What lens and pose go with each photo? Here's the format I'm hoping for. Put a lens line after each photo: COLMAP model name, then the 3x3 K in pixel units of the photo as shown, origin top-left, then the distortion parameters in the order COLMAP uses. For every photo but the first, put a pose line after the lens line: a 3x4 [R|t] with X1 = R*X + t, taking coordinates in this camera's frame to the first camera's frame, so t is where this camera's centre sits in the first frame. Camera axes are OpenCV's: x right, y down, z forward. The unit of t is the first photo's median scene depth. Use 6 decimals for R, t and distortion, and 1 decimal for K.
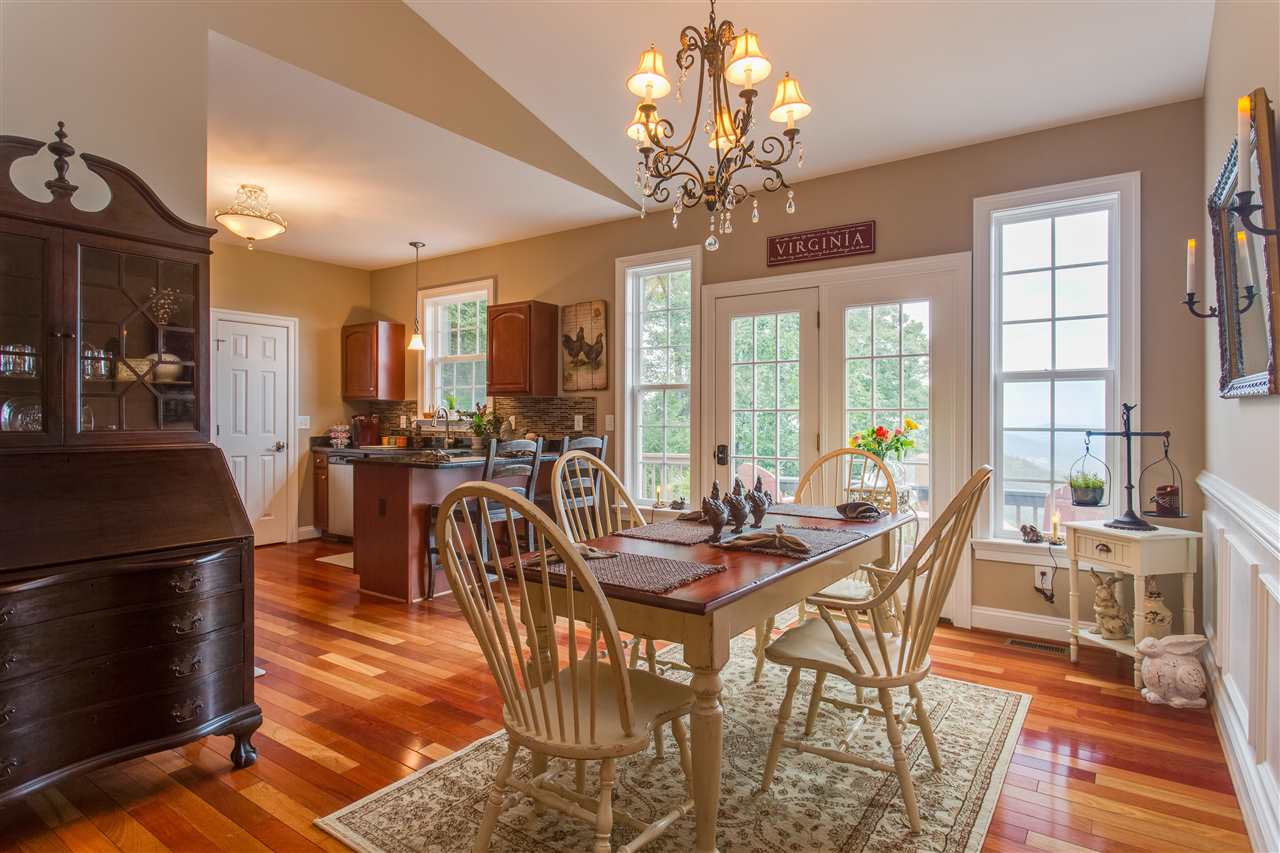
lens RADIAL K [[686.5, 0, 647.9], [0, 686.5, 419.5], [0, 0, 1]] dist [0.003935, -0.003749]
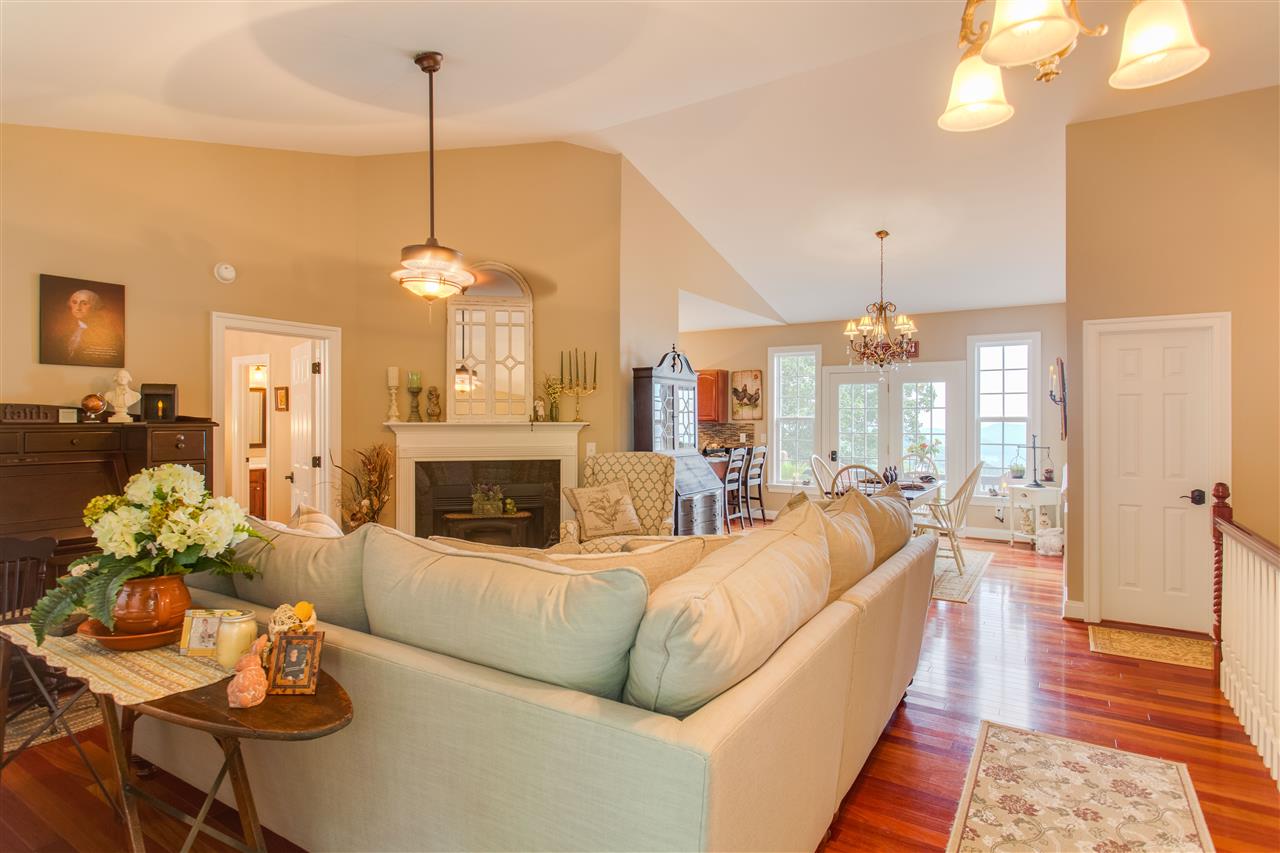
lens RADIAL K [[686.5, 0, 639.3], [0, 686.5, 418.1], [0, 0, 1]] dist [0.003935, -0.003749]
pose [[0.999046, -0.000238, 0.043674, -0.562489], [0.000190, 0.999999, 0.001110, -0.060970], [-0.043674, -0.001100, 0.999045, -0.961622]]
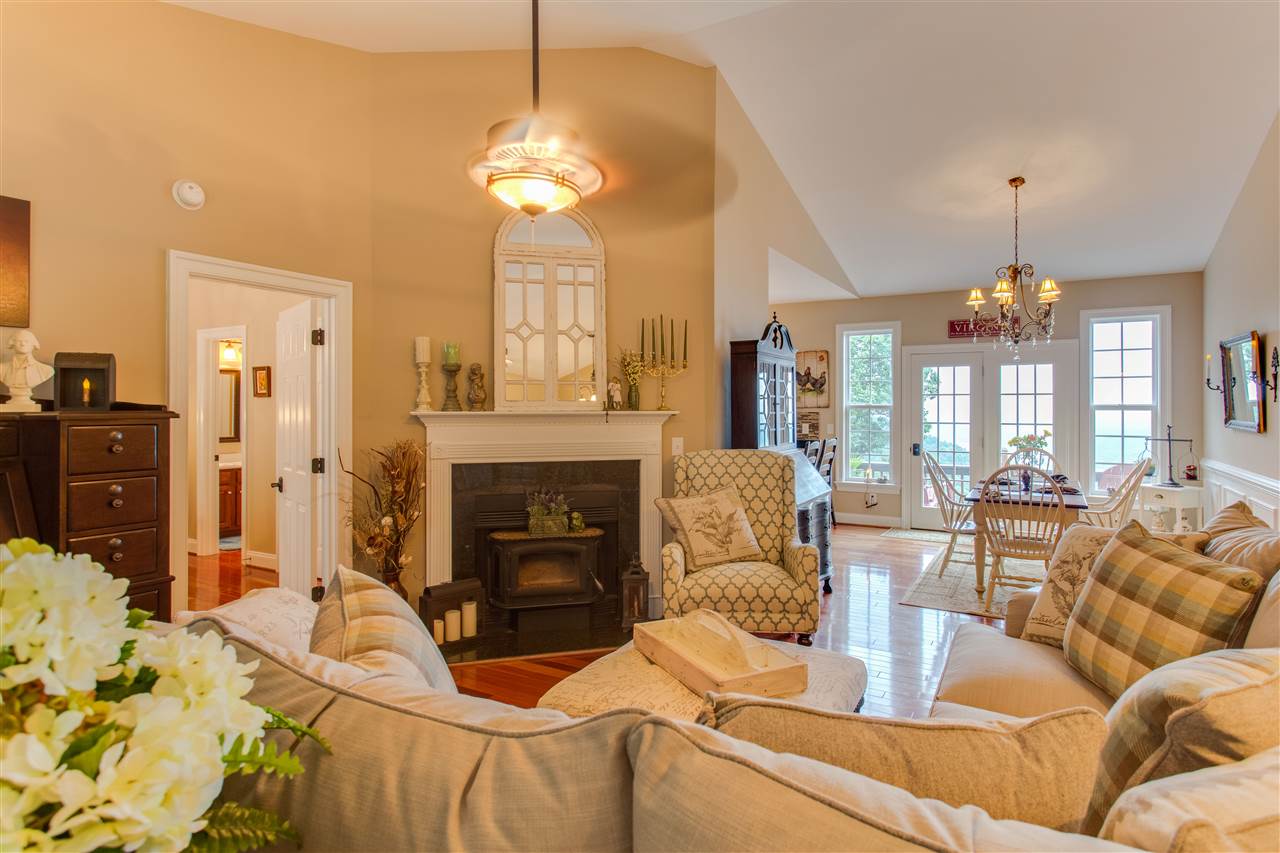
lens RADIAL K [[686.5, 0, 656.5], [0, 686.5, 404.7], [0, 0, 1]] dist [0.003935, -0.003749]
pose [[0.994984, -0.000214, 0.100039, -0.742274], [0.000316, 0.999999, -0.001000, -0.059817], [-0.100038, 0.001026, 0.994983, -0.634307]]
